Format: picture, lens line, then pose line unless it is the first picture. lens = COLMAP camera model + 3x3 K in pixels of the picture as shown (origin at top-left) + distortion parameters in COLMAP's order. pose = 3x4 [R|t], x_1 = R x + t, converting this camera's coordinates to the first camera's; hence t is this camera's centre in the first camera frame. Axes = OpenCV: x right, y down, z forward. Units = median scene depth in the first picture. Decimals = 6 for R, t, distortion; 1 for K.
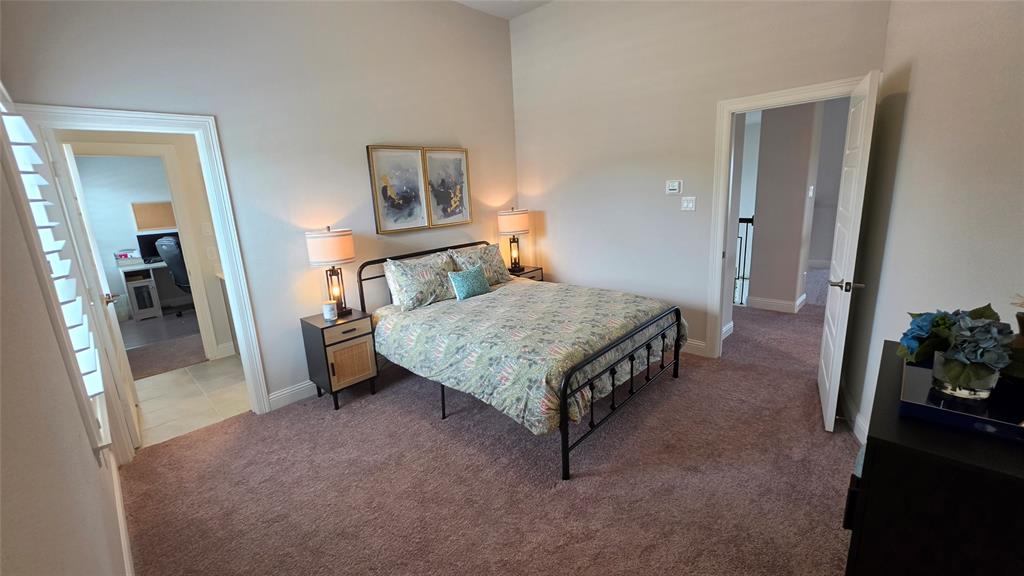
lens RADIAL K [[416.0, 0, 514.3], [0, 416.0, 285.7], [0, 0, 1]] dist [-0.000190, -0.000049]
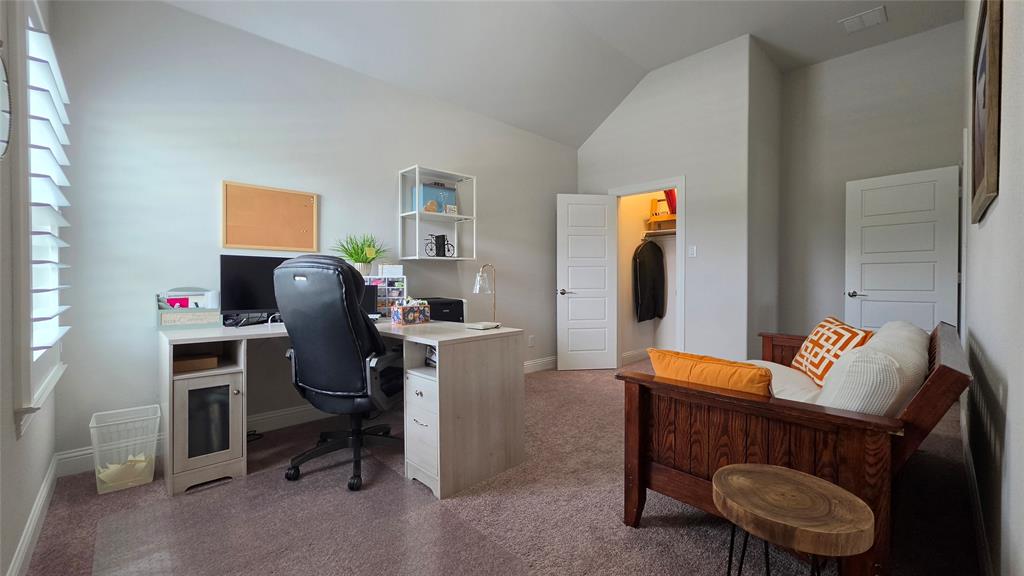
lens RADIAL K [[416.0, 0, 509.6], [0, 416.0, 284.6], [0, 0, 1]] dist [-0.000190, -0.000049]
pose [[0.998305, 0.056321, -0.014648, -0.631854], [-0.058170, 0.973010, -0.223310, -0.019307], [0.001676, 0.223784, 0.974637, 0.624662]]
